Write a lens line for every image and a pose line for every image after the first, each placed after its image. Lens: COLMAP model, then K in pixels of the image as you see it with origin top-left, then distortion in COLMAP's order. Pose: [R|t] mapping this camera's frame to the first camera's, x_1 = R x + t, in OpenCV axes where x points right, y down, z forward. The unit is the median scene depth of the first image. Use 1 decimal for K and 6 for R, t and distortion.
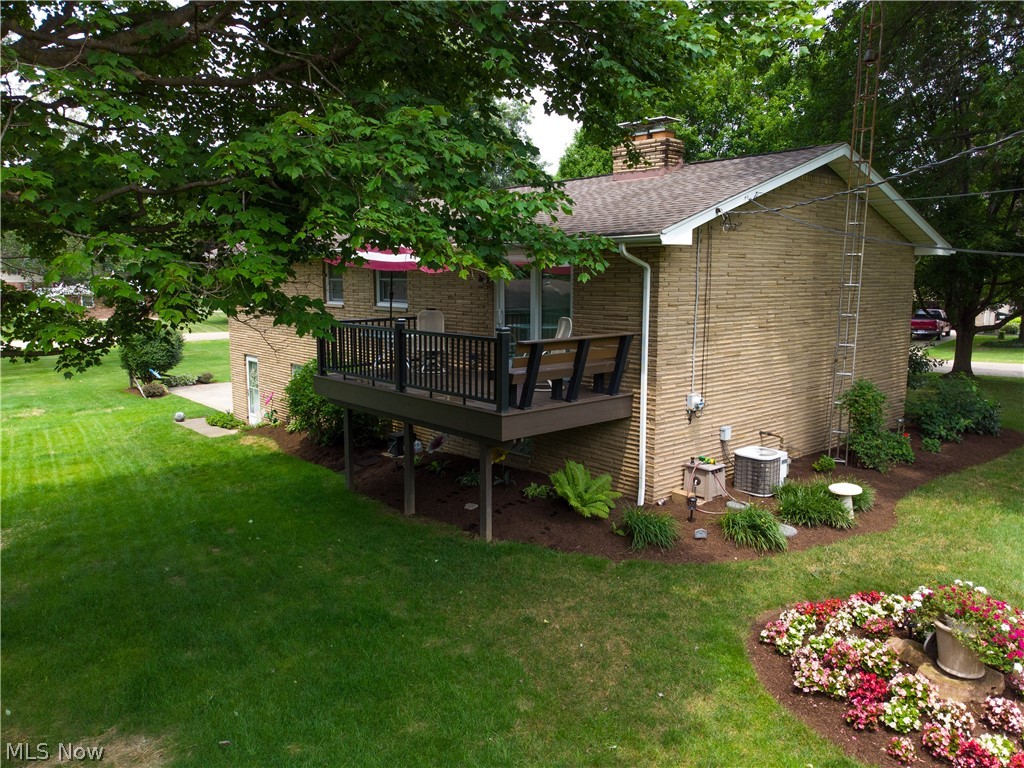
lens RADIAL K [[749.7, 0, 509.6], [0, 749.7, 382.2], [0, 0, 1]] dist [-0.020309, 0.000383]
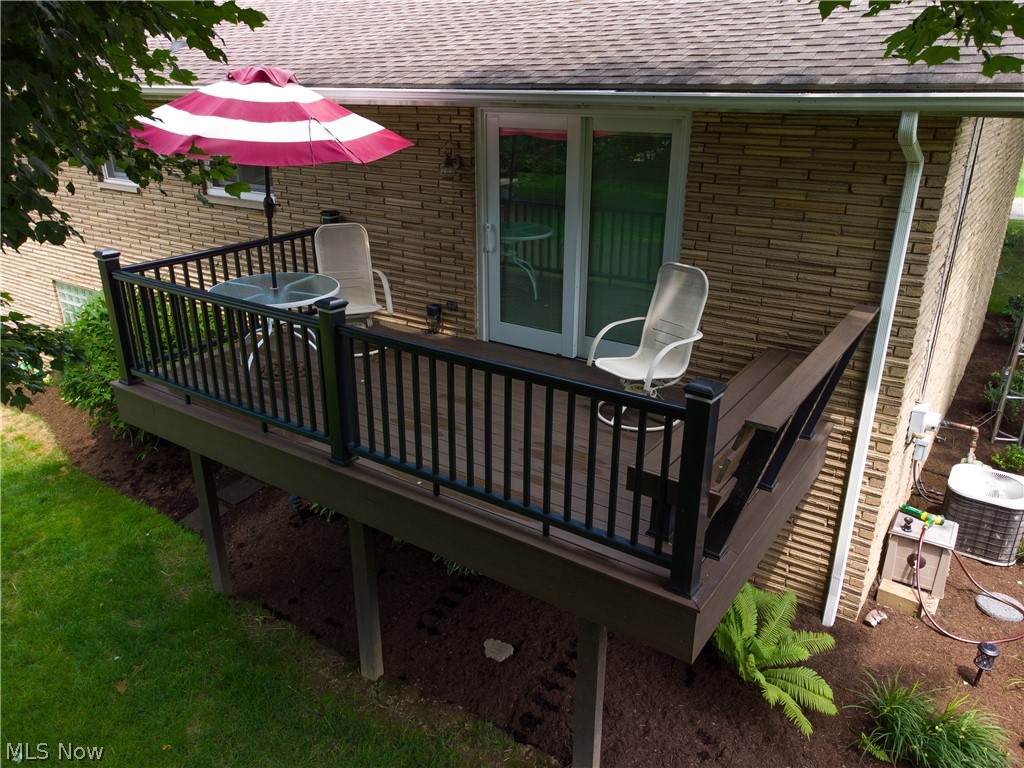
lens RADIAL K [[749.7, 0, 514.0], [0, 749.7, 385.4], [0, 0, 1]] dist [-0.020309, 0.000383]
pose [[0.967601, -0.085477, 0.237575, -0.143971], [0.029295, 0.972603, 0.230619, -0.120676], [-0.250779, -0.216188, 0.943596, 0.553031]]
